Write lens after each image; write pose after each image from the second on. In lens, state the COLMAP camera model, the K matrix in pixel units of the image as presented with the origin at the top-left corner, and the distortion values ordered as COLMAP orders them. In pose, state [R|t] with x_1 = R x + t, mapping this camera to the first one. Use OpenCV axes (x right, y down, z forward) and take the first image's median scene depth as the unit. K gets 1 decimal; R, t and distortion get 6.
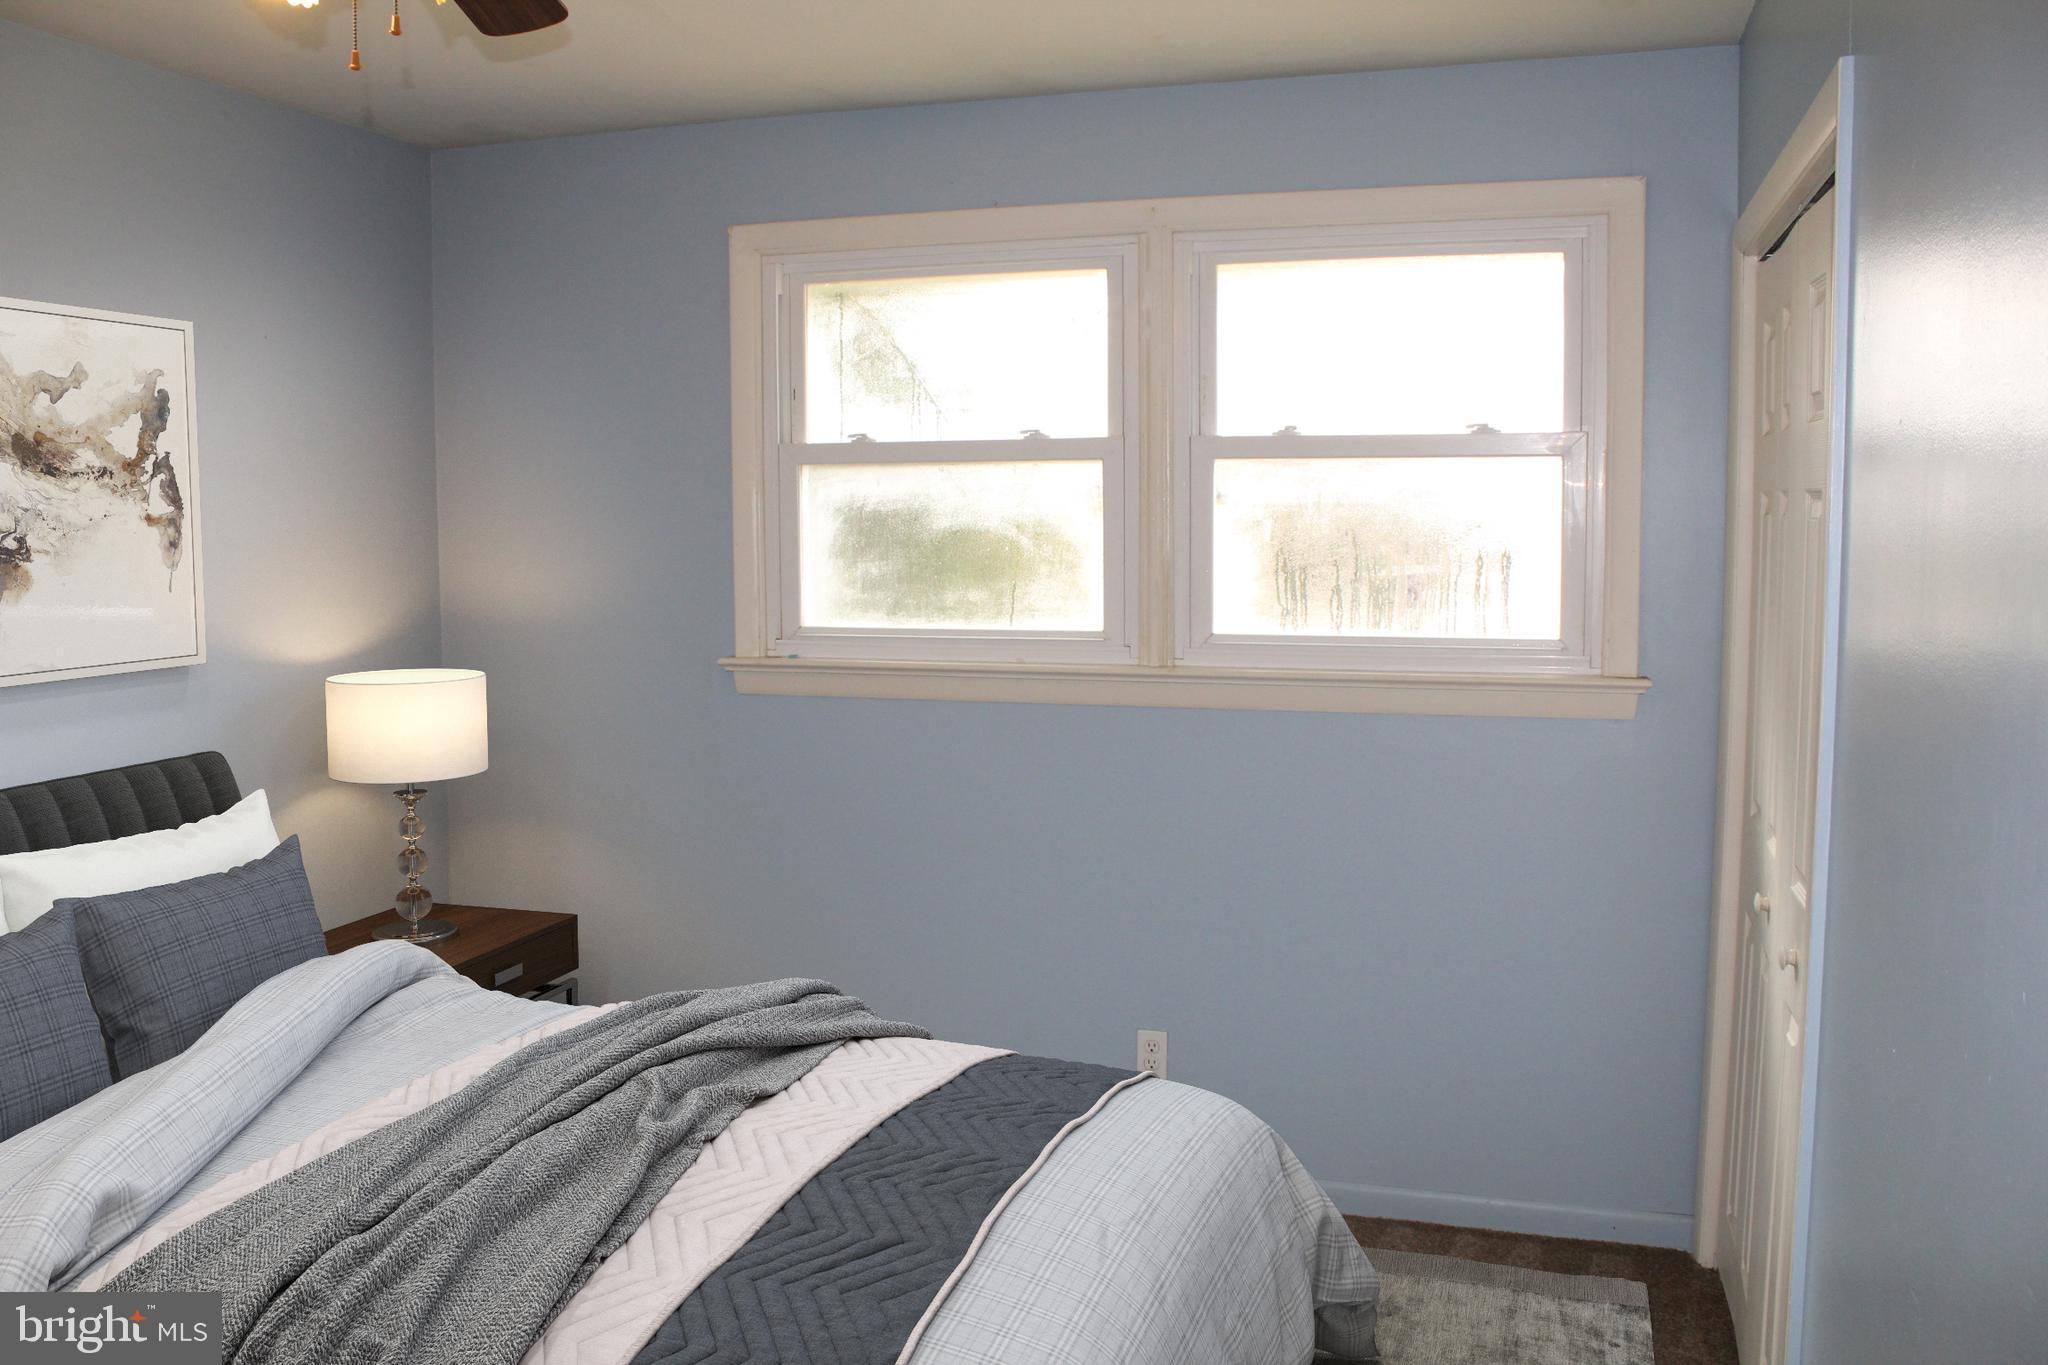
lens RADIAL K [[1735.8, 0, 1021.7], [0, 1735.8, 663.8], [0, 0, 1]] dist [-0.071863, 0.016155]
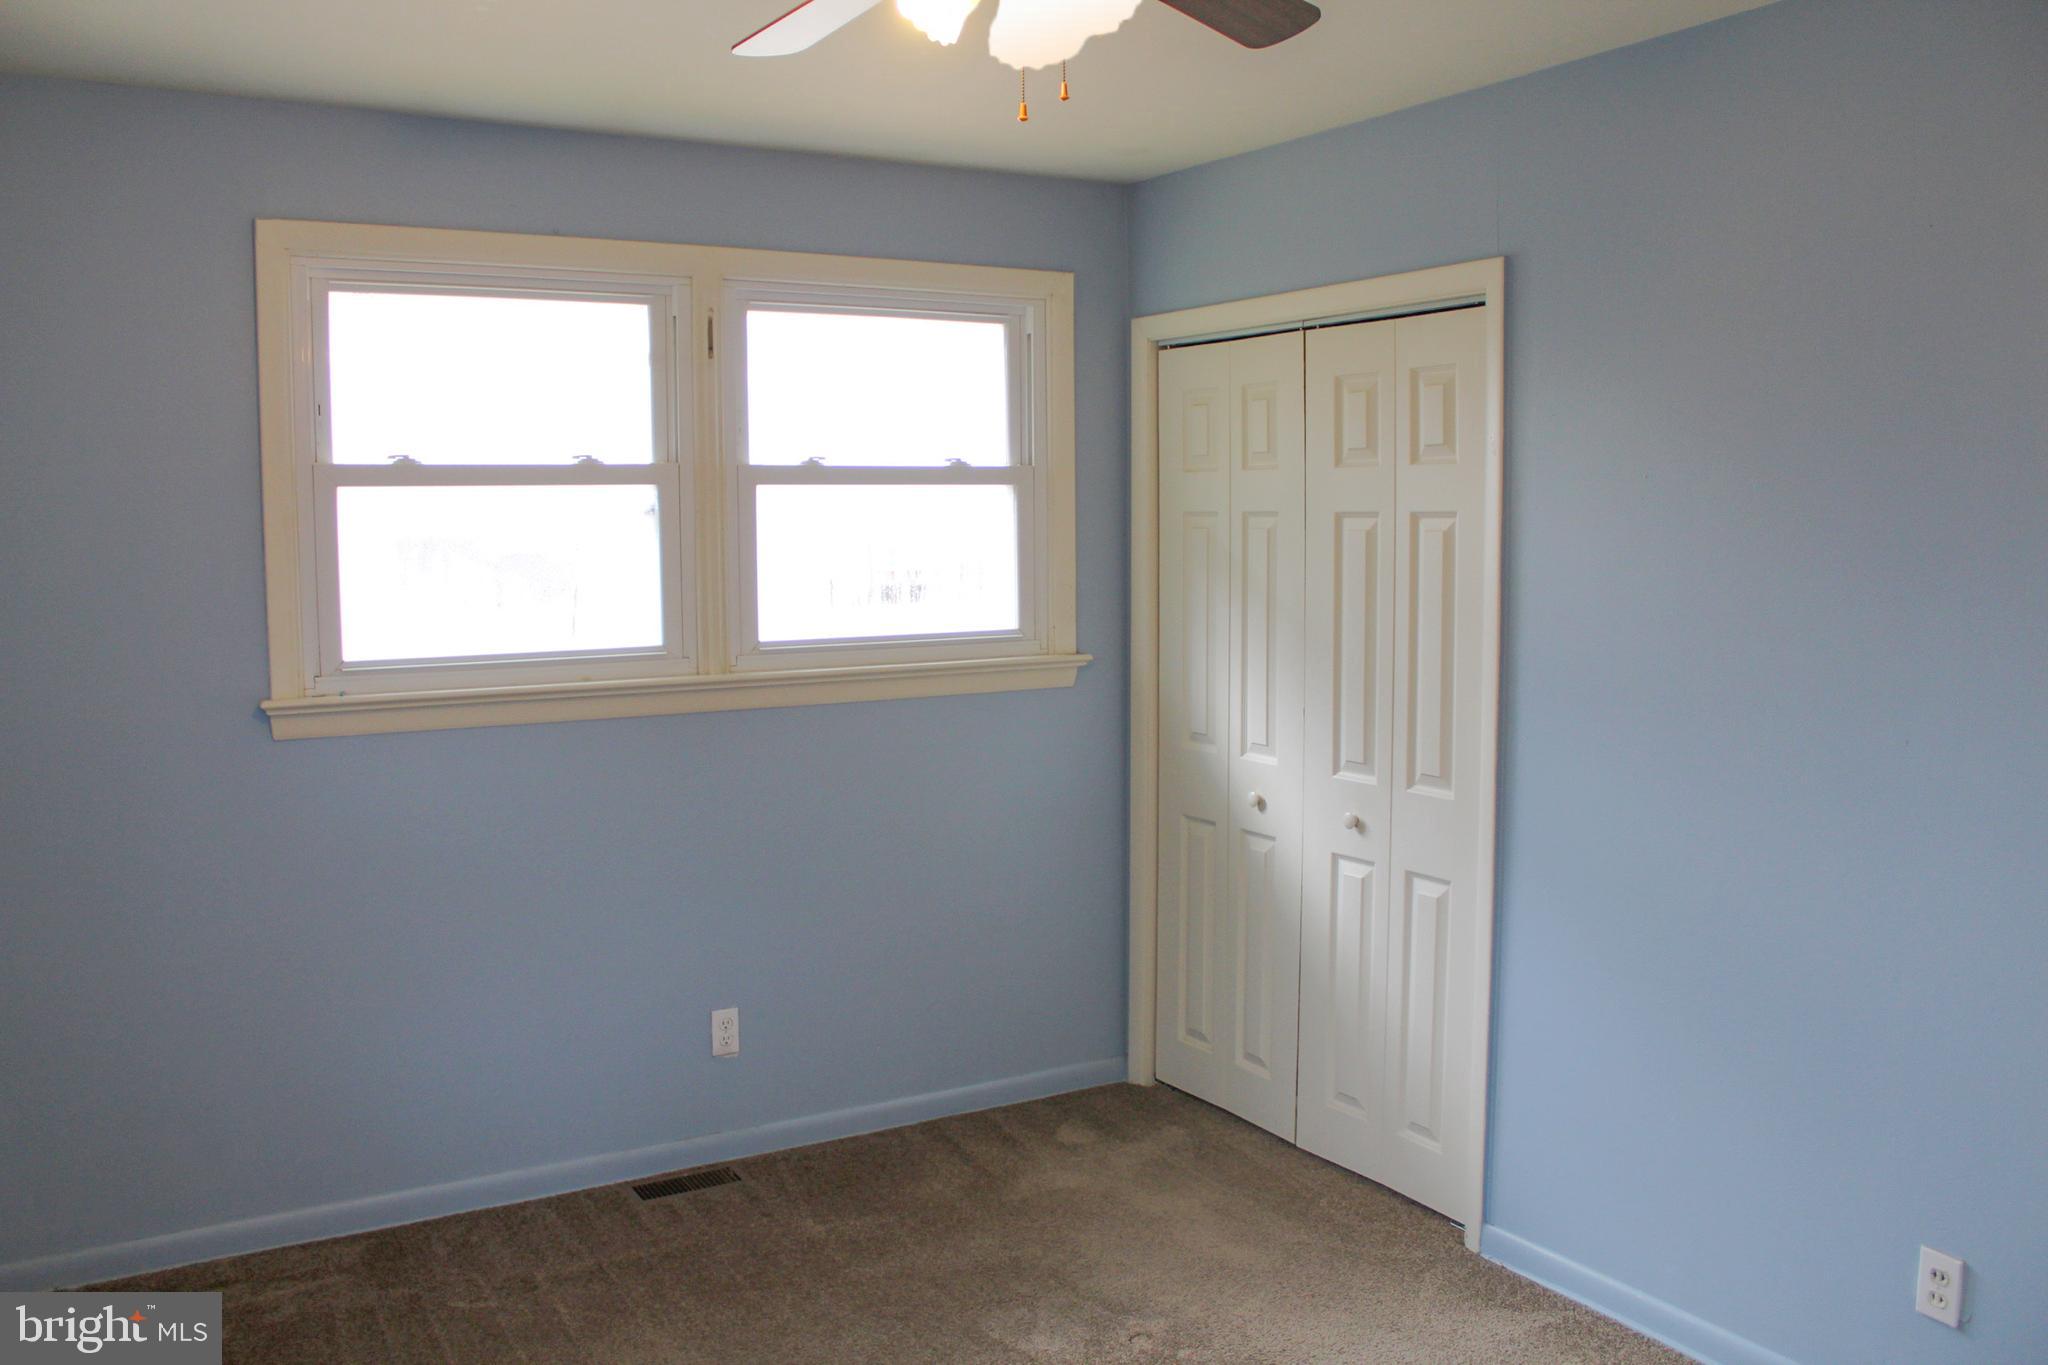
lens RADIAL K [[1735.8, 0, 1008.9], [0, 1735.8, 684.5], [0, 0, 1]] dist [-0.071863, 0.016155]
pose [[0.671742, -0.070509, 0.737422, -0.594912], [0.075275, 0.996804, 0.026740, -0.007587], [-0.736951, 0.037547, 0.674903, 0.128941]]
